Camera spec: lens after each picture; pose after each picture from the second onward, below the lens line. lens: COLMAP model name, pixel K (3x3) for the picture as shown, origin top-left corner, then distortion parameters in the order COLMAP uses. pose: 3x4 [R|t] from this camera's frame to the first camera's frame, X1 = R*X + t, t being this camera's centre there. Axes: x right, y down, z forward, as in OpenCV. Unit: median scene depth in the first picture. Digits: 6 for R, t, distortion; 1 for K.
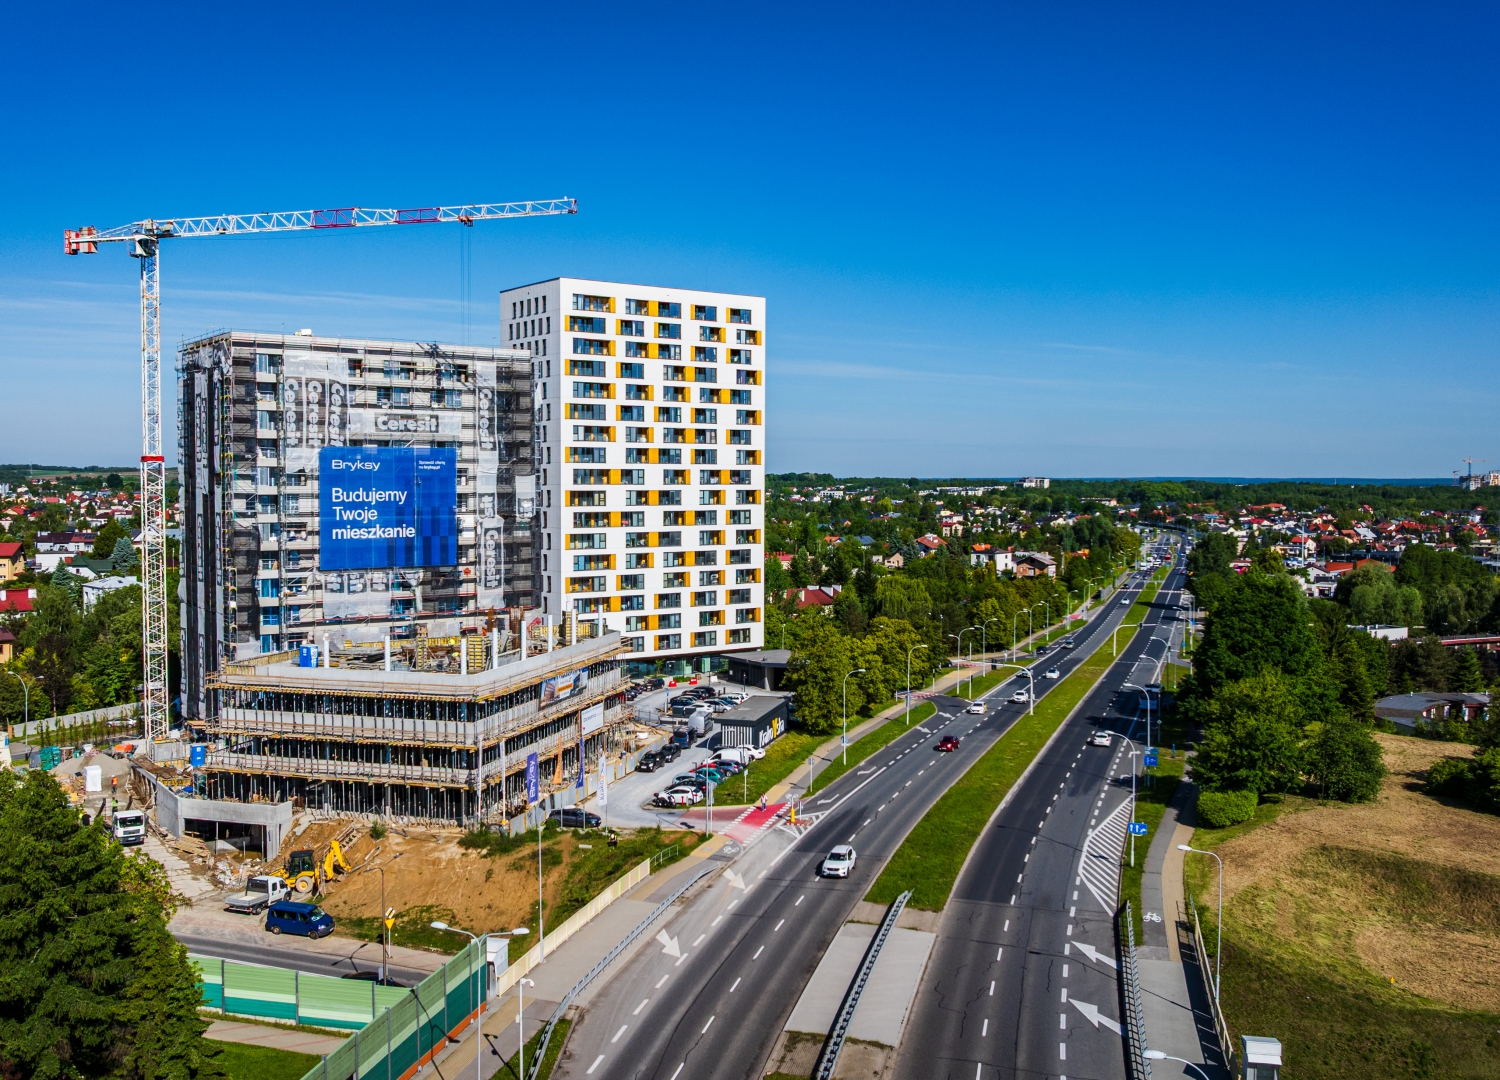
lens RADIAL K [[1358.6, 0, 765.5], [0, 1358.6, 548.1], [0, 0, 1]] dist [-0.027626, 0.000000]
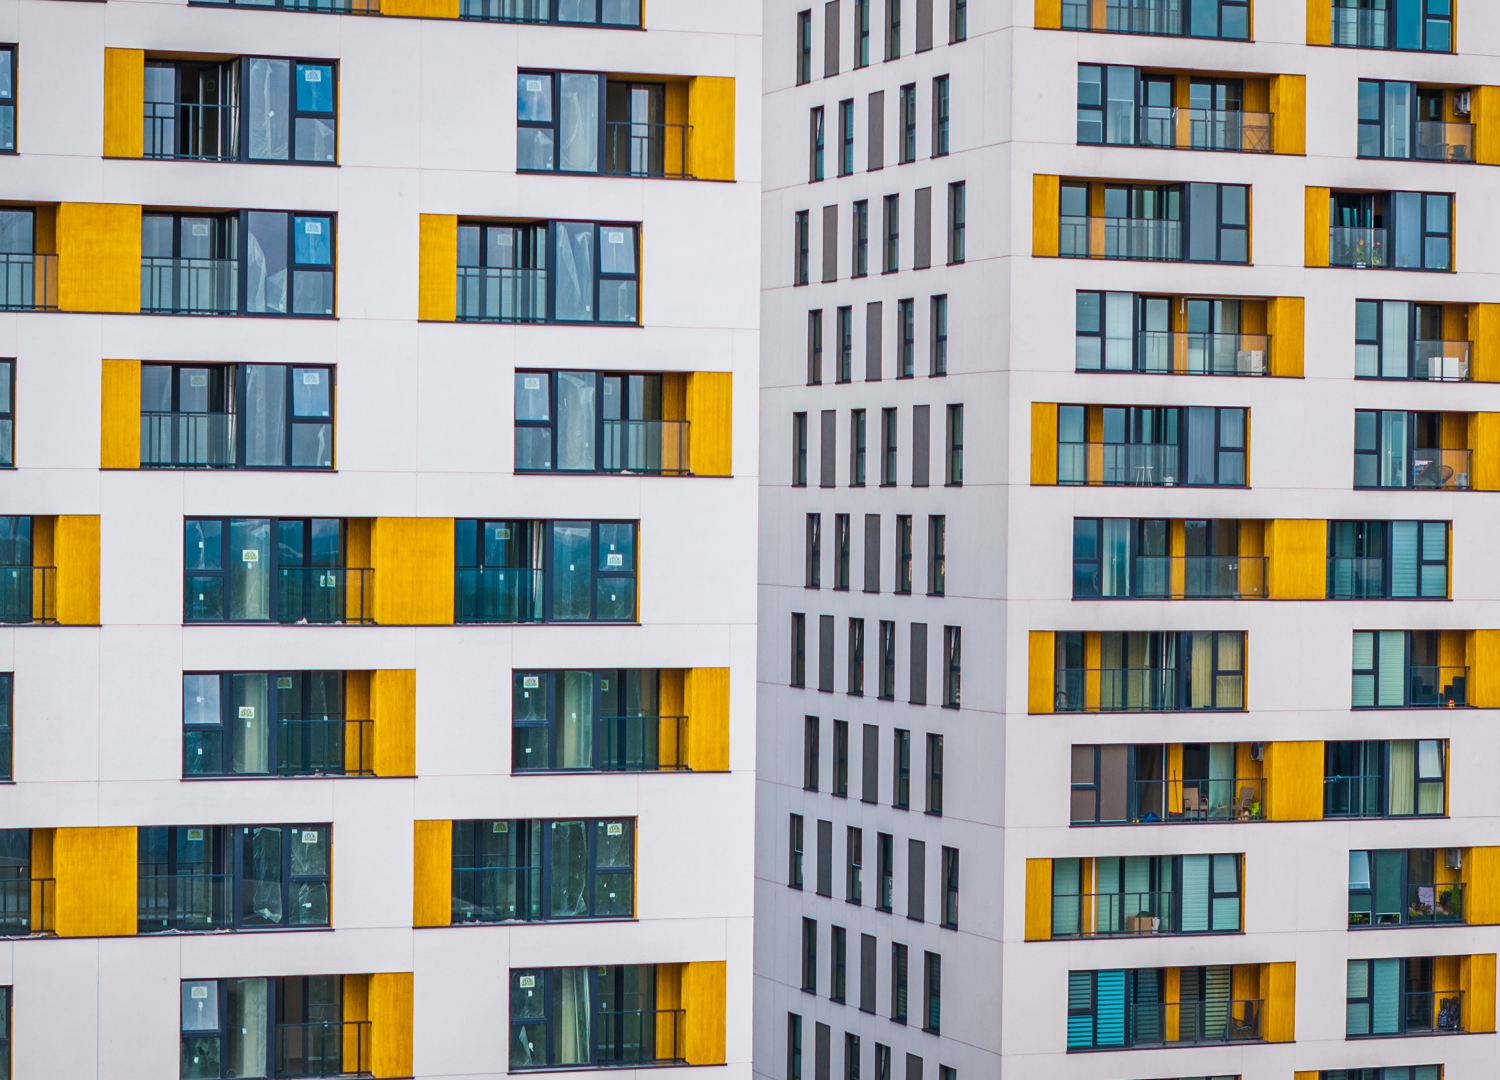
lens RADIAL K [[3887.1, 0, 758.5], [0, 3887.1, 551.0], [0, 0, 1]] dist [-0.158982, 0.000000]
pose [[0.960613, 0.009845, -0.277714, -0.031444], [-0.021464, 0.999015, -0.038830, -0.030303], [0.277059, 0.043262, 0.959879, 0.446376]]
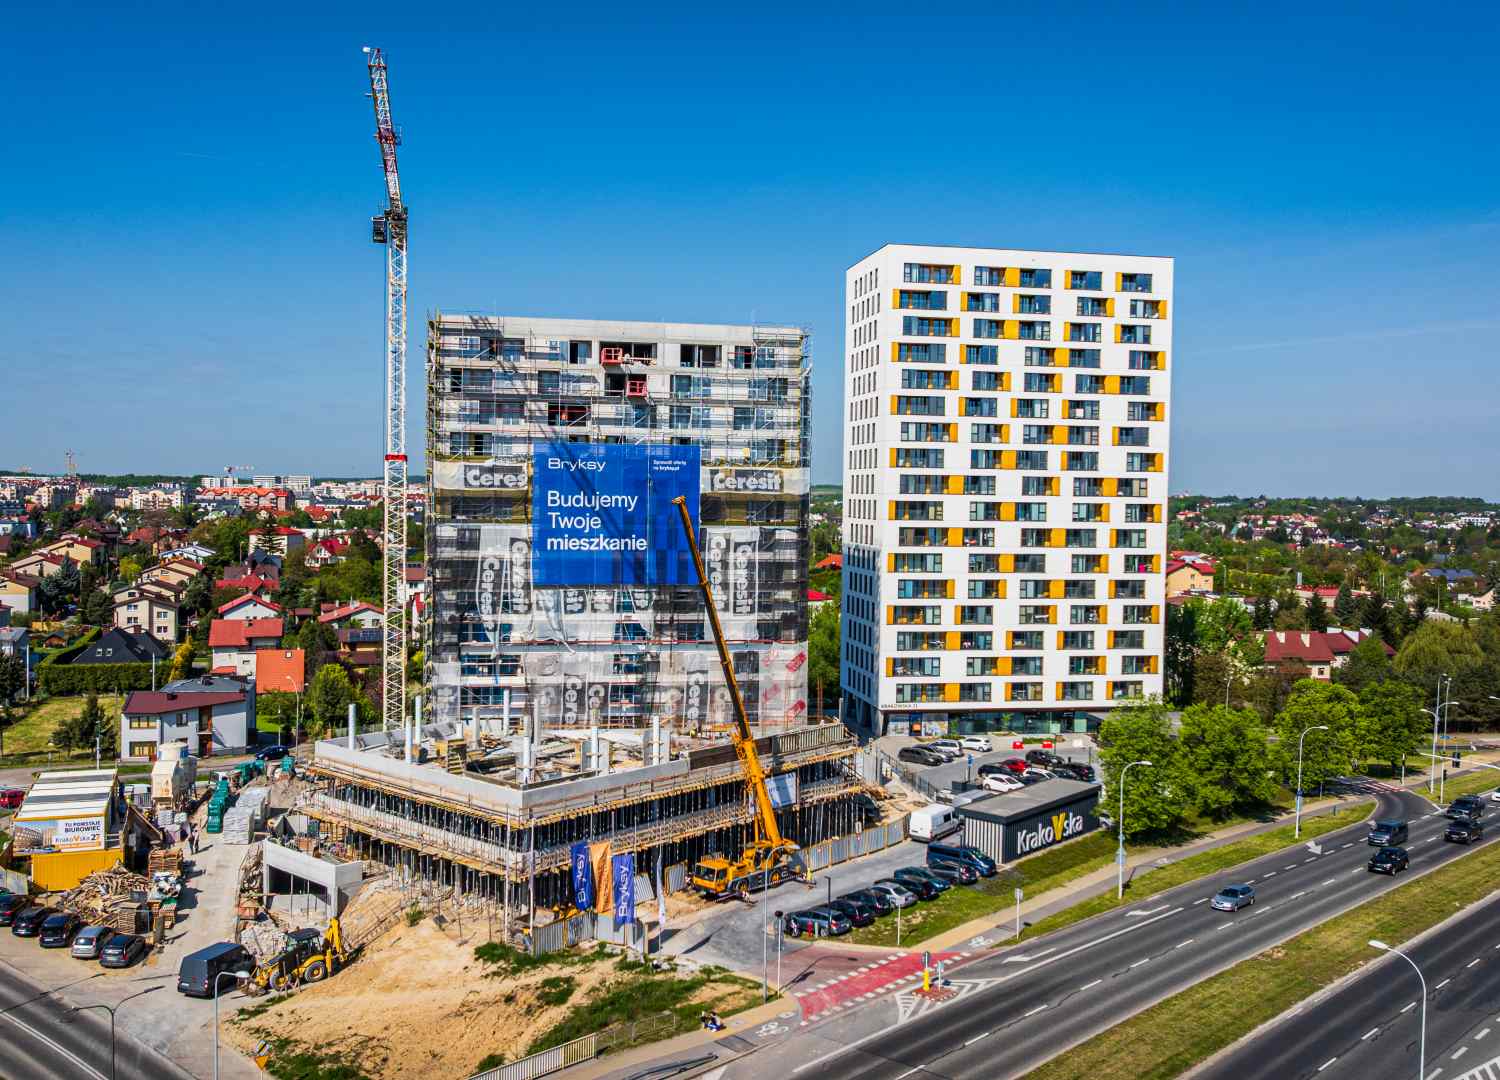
lens RADIAL K [[1358.6, 0, 749.9], [0, 1358.6, 534.0], [0, 0, 1]] dist [-0.027626, 0.000000]
pose [[0.895469, 0.023478, -0.444504, 0.138911], [-0.034528, 0.999263, -0.016779, -0.004976], [0.443782, 0.030373, 0.895620, 0.211864]]
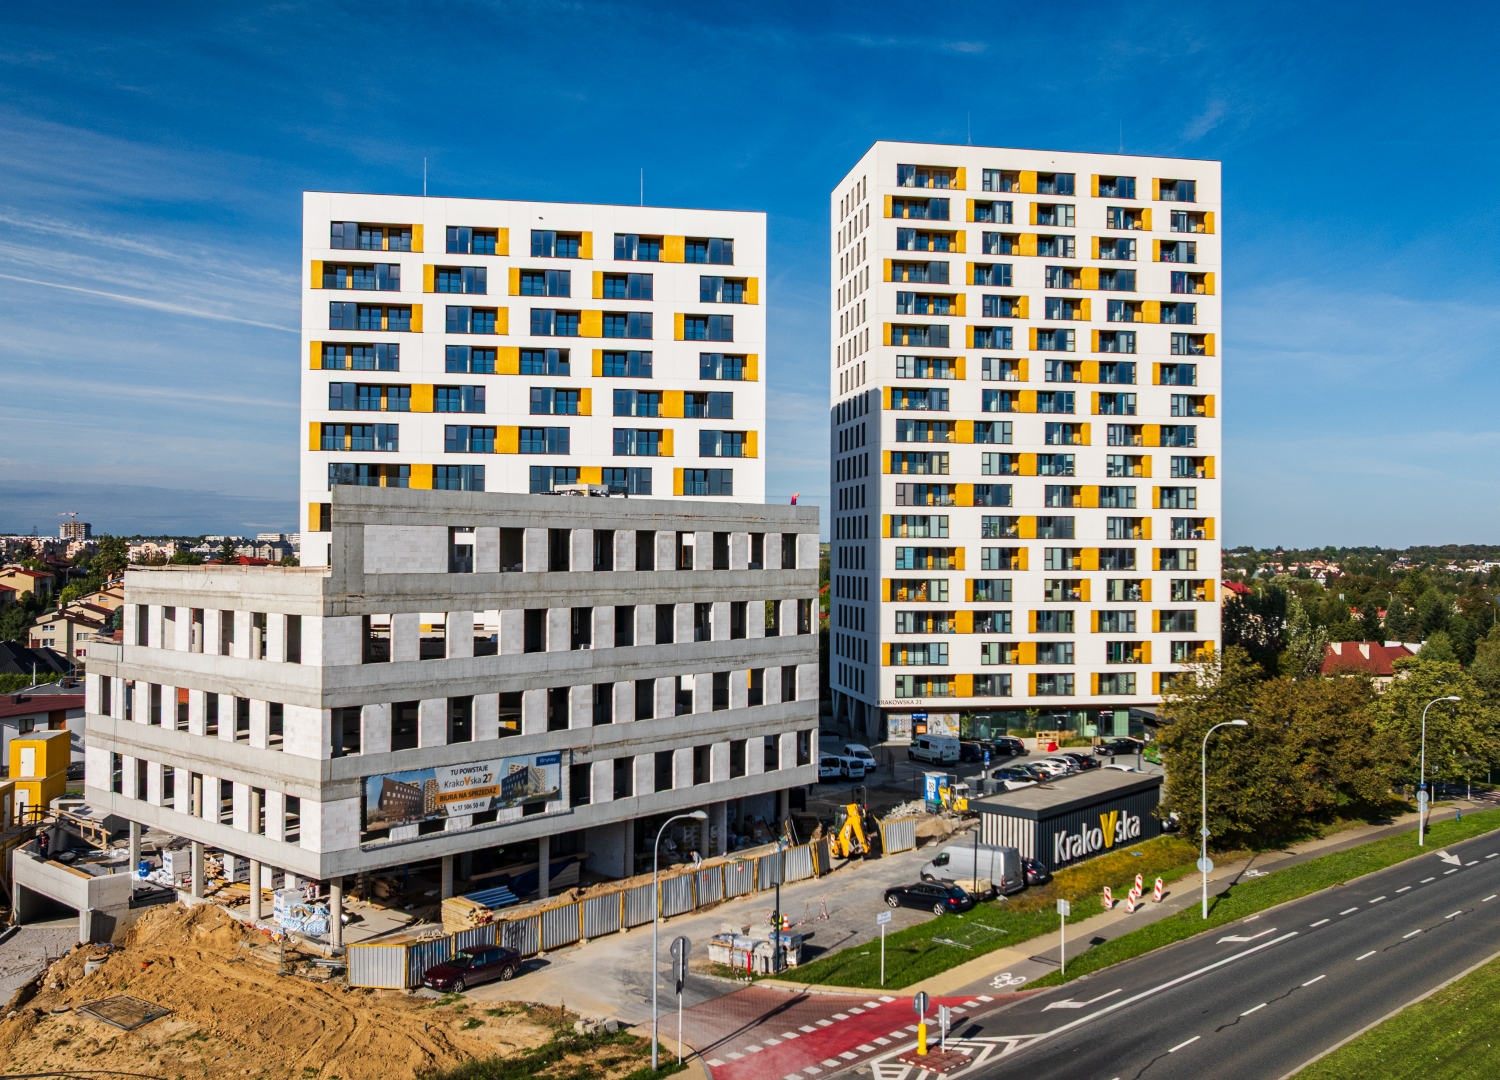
lens RADIAL K [[1358.6, 0, 752.4], [0, 1358.6, 530.6], [0, 0, 1]] dist [-0.027626, 0.000000]
pose [[0.892064, -0.006491, -0.451863, 0.096672], [-0.025168, 0.997631, -0.064017, 0.041152], [0.451208, 0.068480, 0.889787, 0.353403]]
